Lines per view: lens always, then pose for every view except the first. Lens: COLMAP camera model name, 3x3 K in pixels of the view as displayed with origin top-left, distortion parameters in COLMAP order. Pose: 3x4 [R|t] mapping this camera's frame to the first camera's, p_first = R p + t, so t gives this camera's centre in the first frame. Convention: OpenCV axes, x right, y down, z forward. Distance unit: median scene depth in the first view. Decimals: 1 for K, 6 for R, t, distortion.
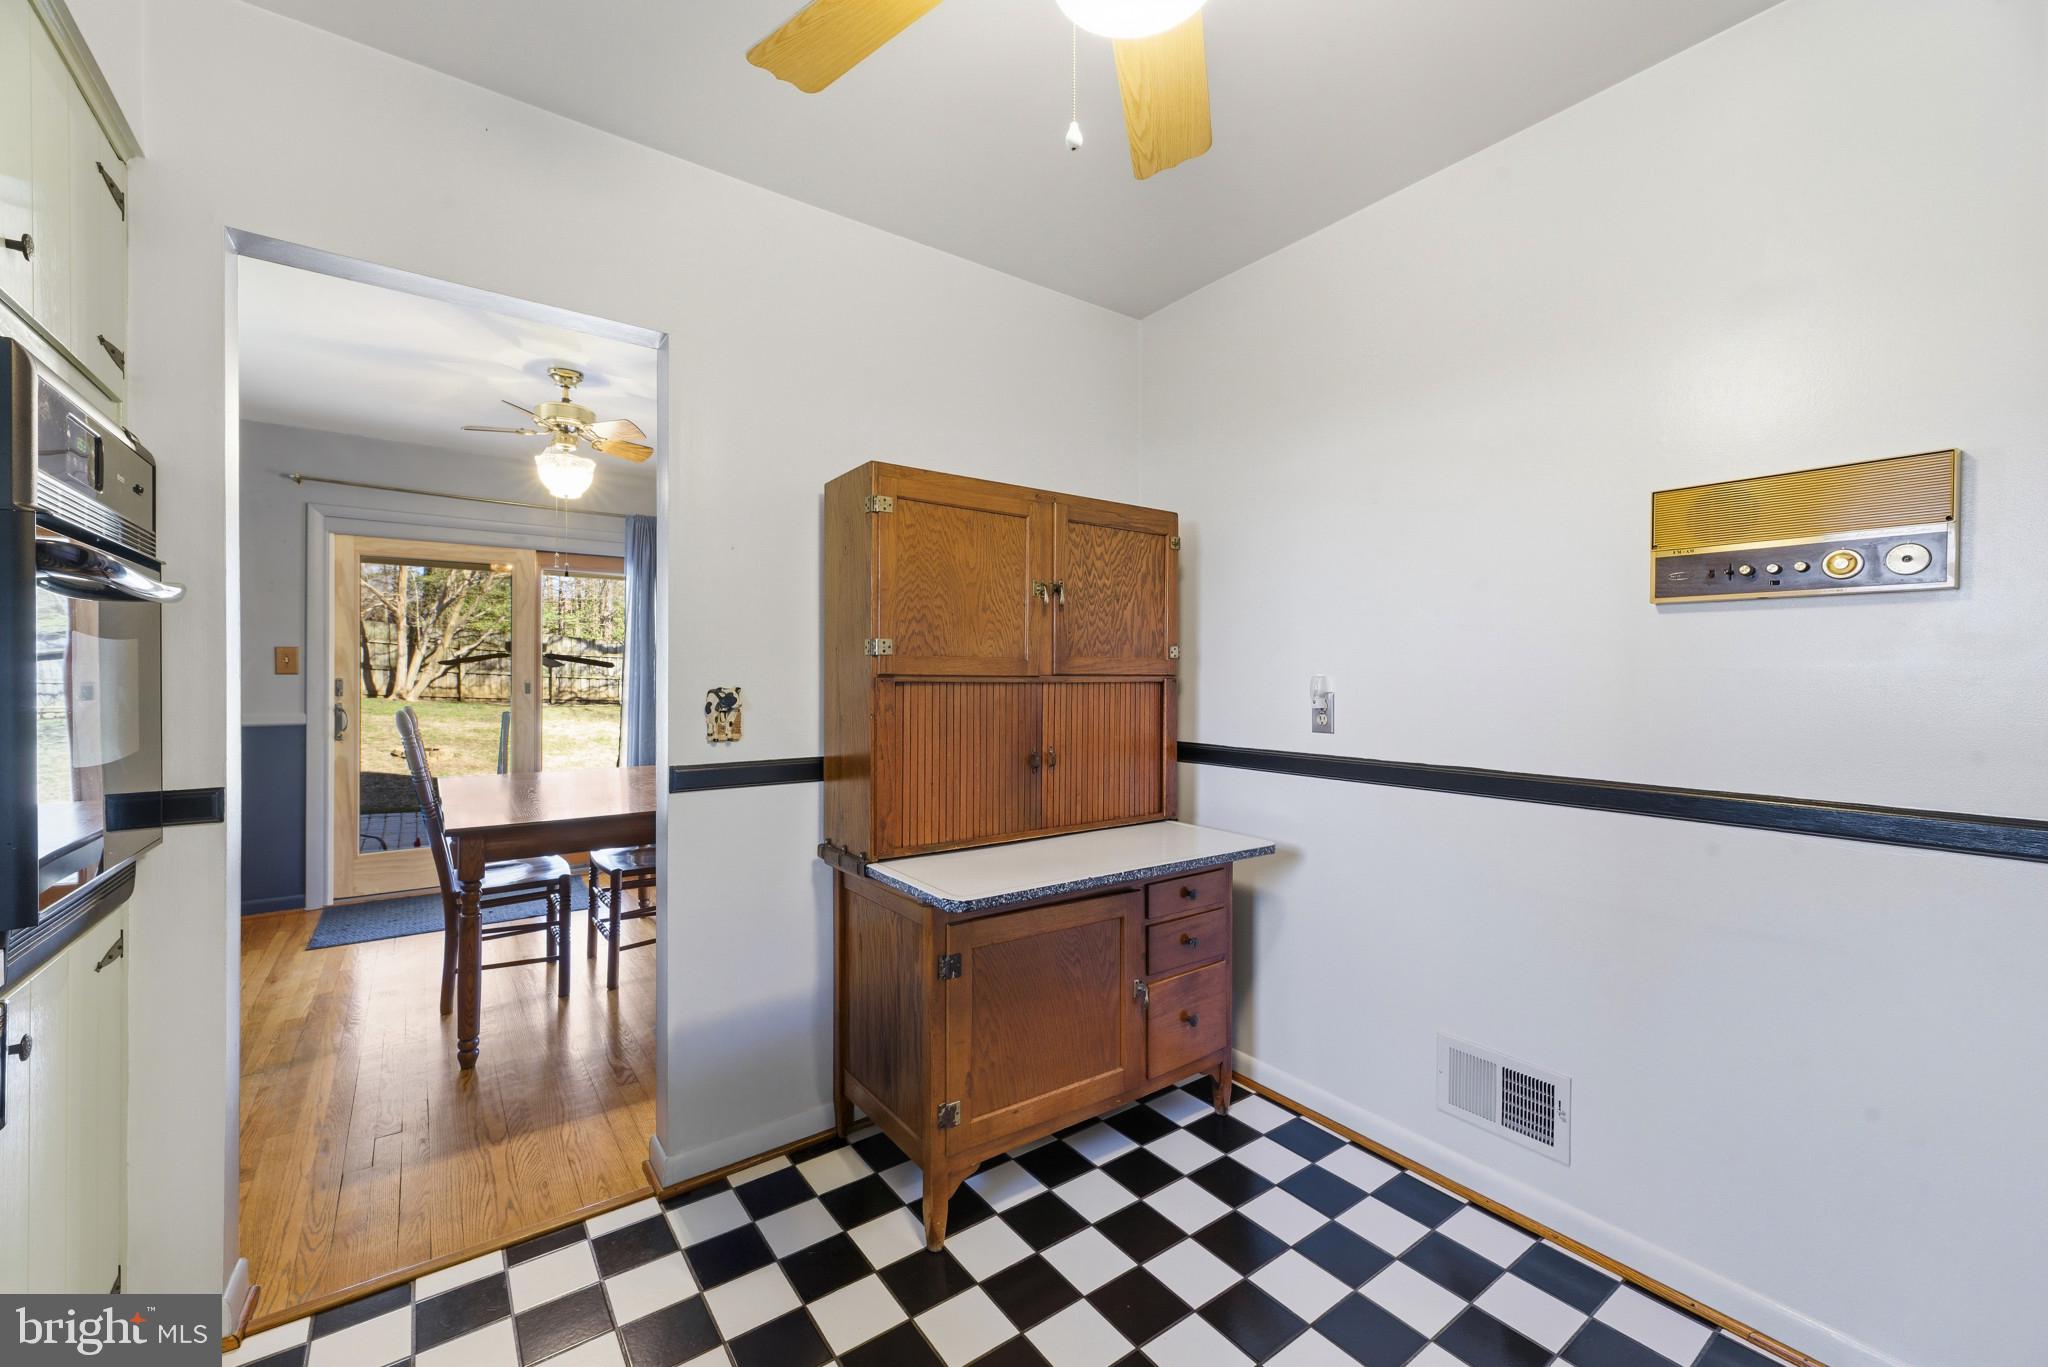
lens RADIAL K [[819.9, 0, 1021.7], [0, 819.9, 670.5], [0, 0, 1]] dist [-0.000482, -0.000043]
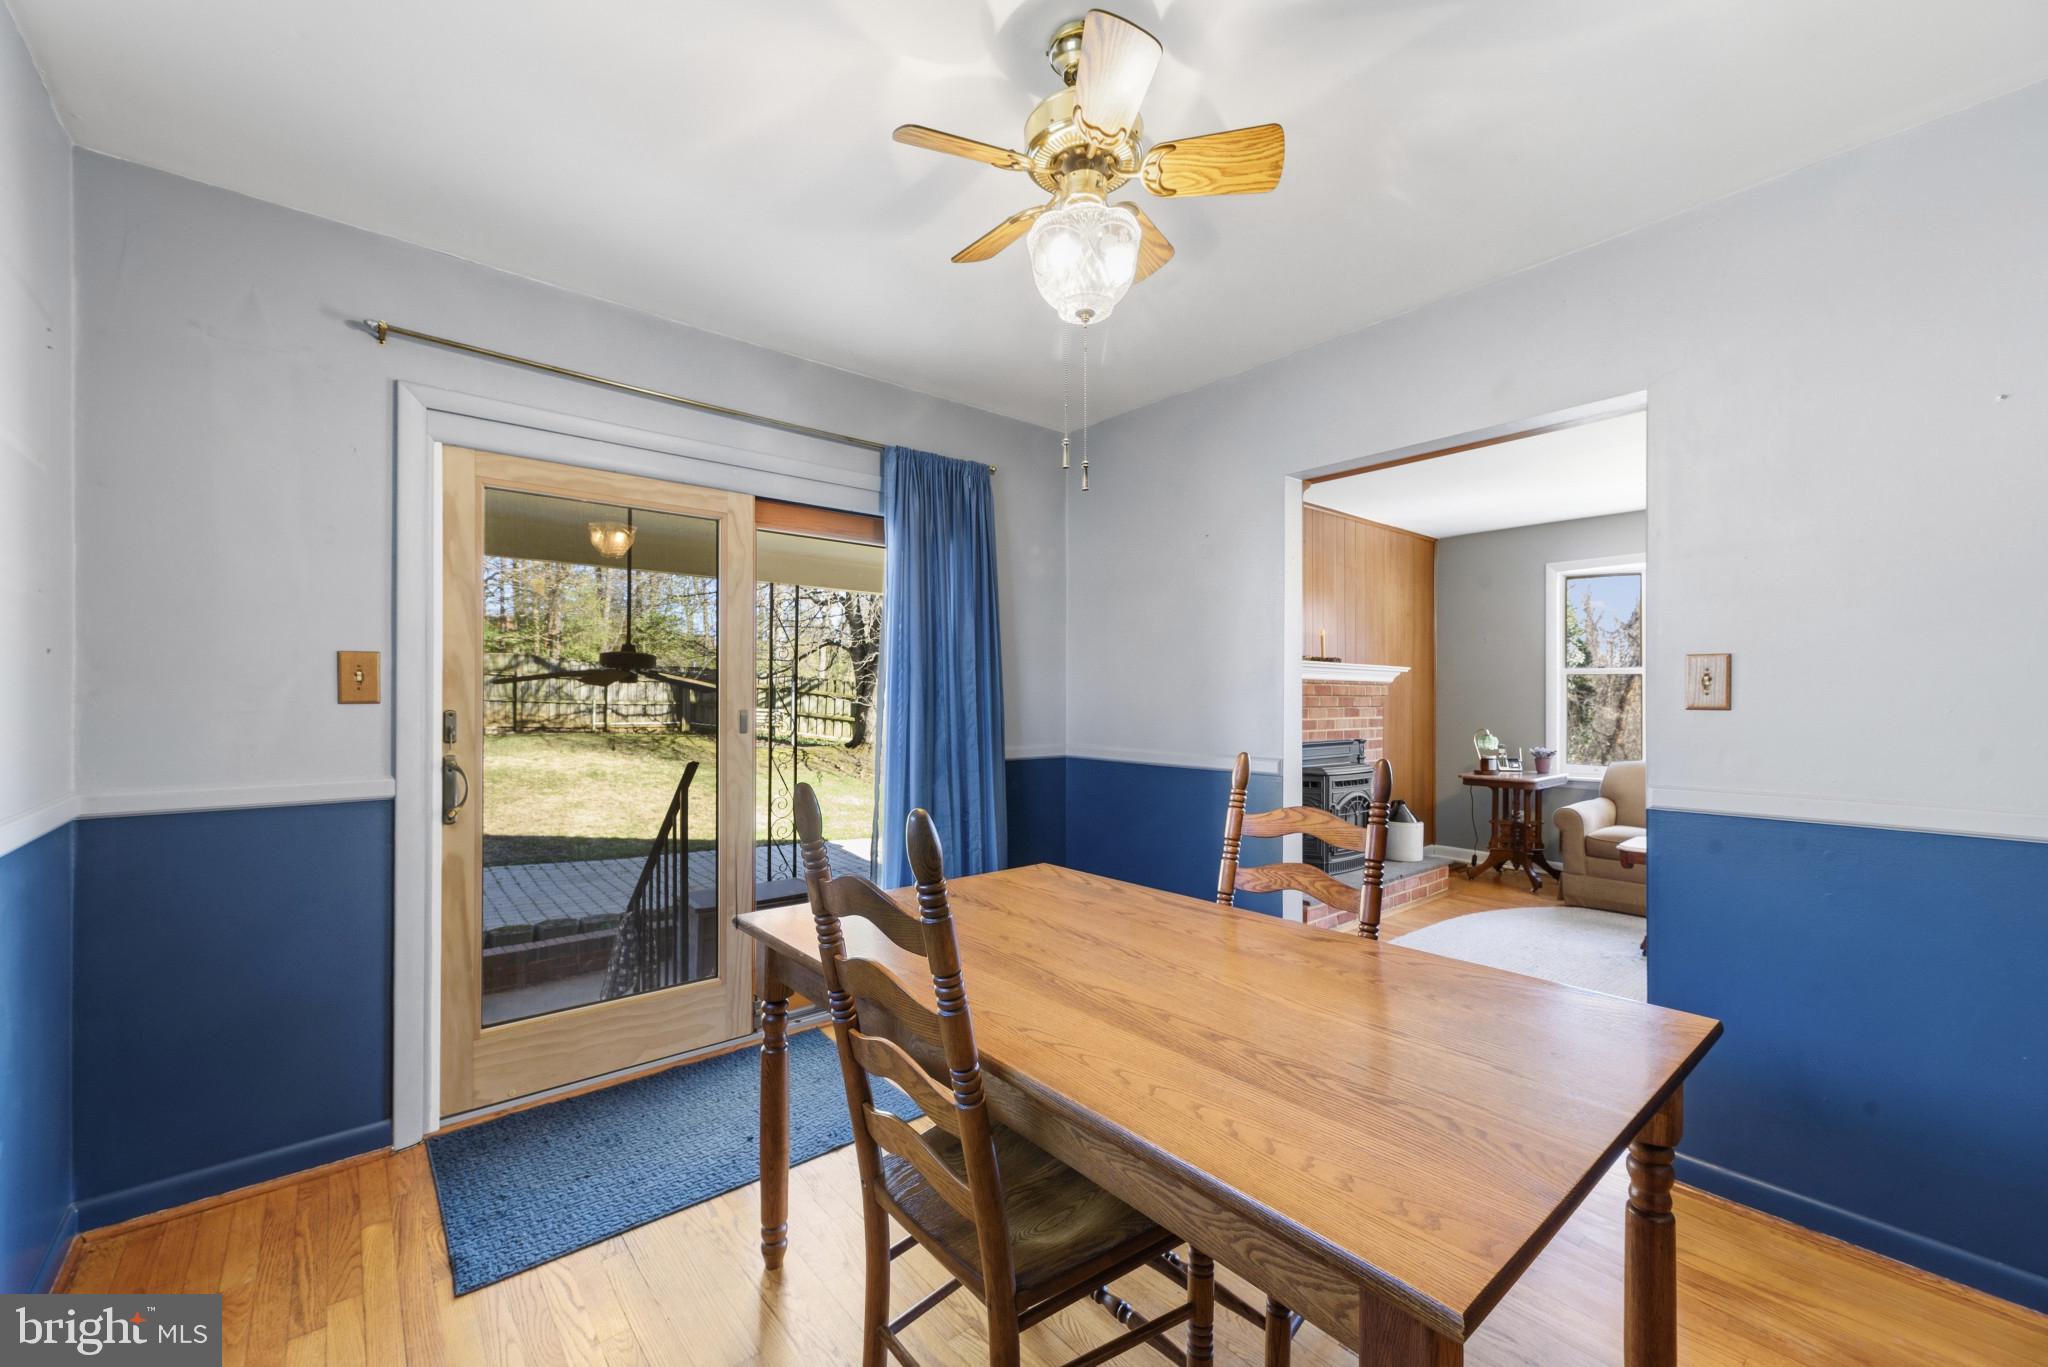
lens RADIAL K [[831.0, 0, 1031.2], [0, 831.0, 697.9], [0, 0, 1]] dist [0.000454, 0.000093]
pose [[0.996887, 0.003445, 0.078774, -0.492817], [-0.003613, 0.999991, 0.001990, -0.001491], [-0.078767, -0.002269, 0.996890, 0.421118]]
